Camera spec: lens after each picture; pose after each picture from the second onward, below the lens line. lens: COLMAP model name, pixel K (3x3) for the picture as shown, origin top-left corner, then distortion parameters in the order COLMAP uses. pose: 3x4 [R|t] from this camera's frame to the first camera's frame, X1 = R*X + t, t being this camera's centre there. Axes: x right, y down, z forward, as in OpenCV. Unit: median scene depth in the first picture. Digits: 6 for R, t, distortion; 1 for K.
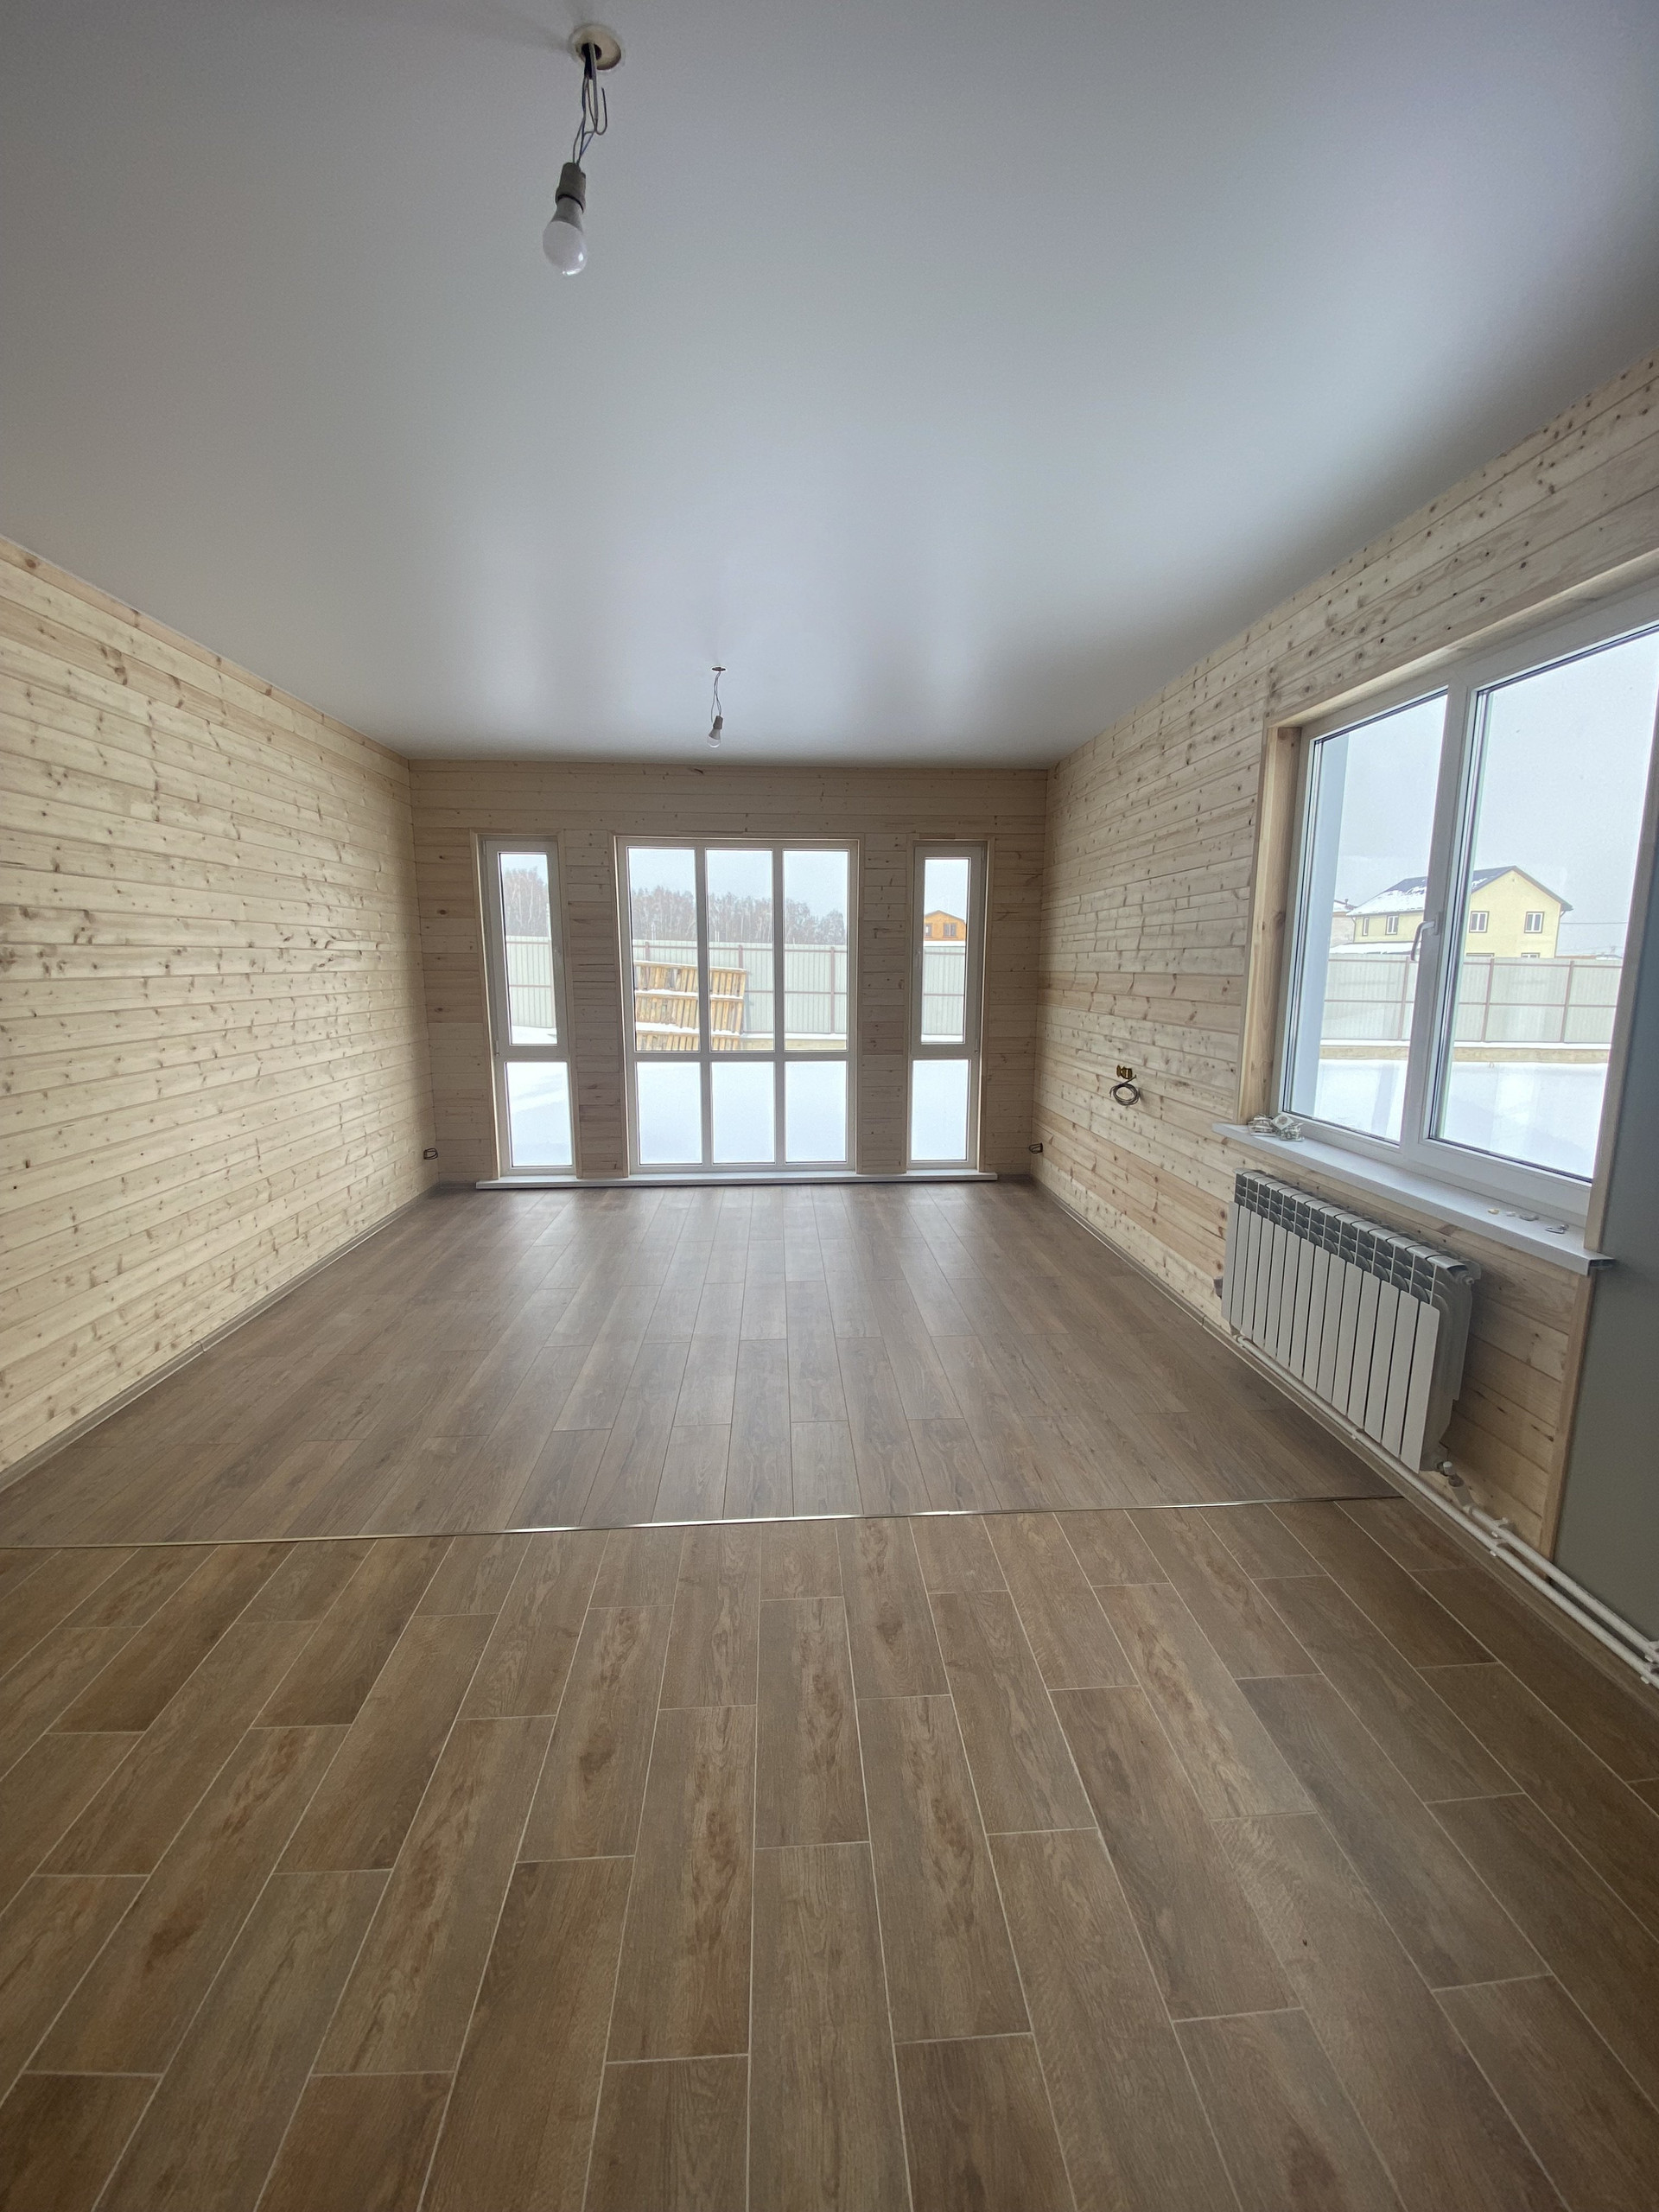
lens RADIAL K [[899.7, 0, 820.3], [0, 899.7, 1101.3], [0, 0, 1]] dist [0.003780, -0.003081]
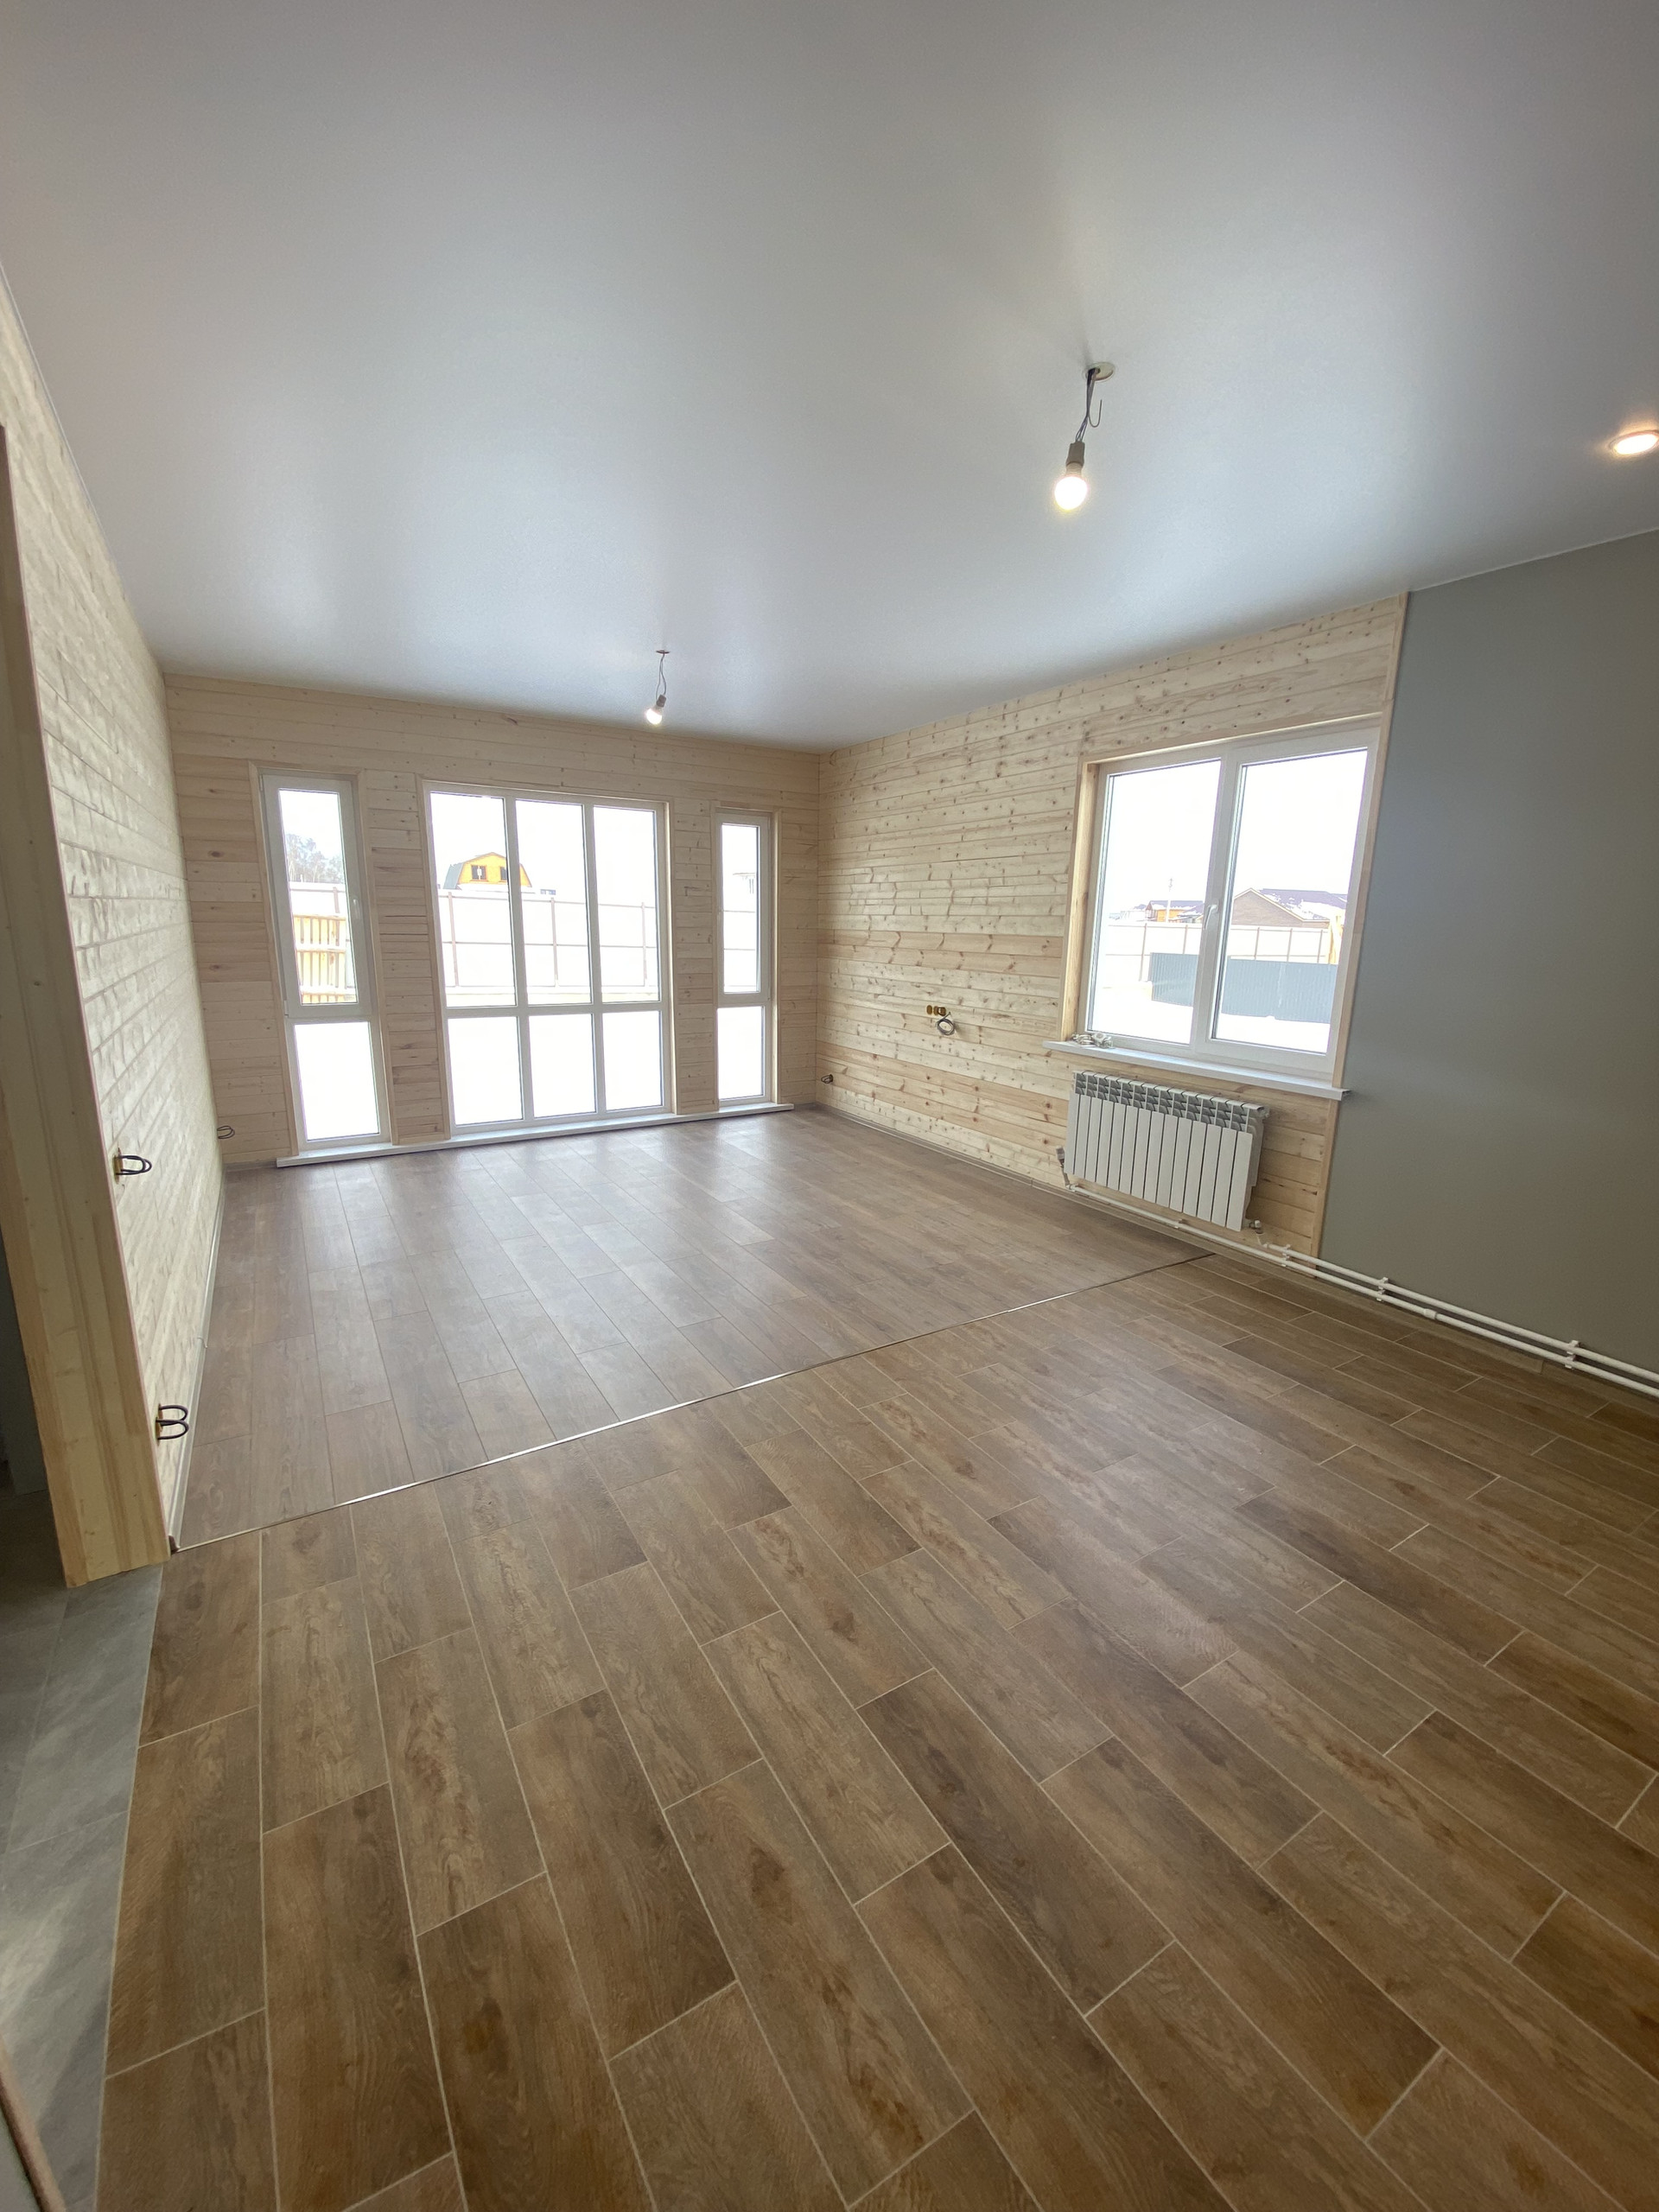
lens RADIAL K [[899.7, 0, 816.9], [0, 899.7, 1119.7], [0, 0, 1]] dist [0.003780, -0.003081]
pose [[0.879727, -0.089278, 0.467022, -0.439256], [0.055471, 0.994778, 0.085675, 0.003747], [-0.472232, -0.049464, 0.880085, -0.067461]]
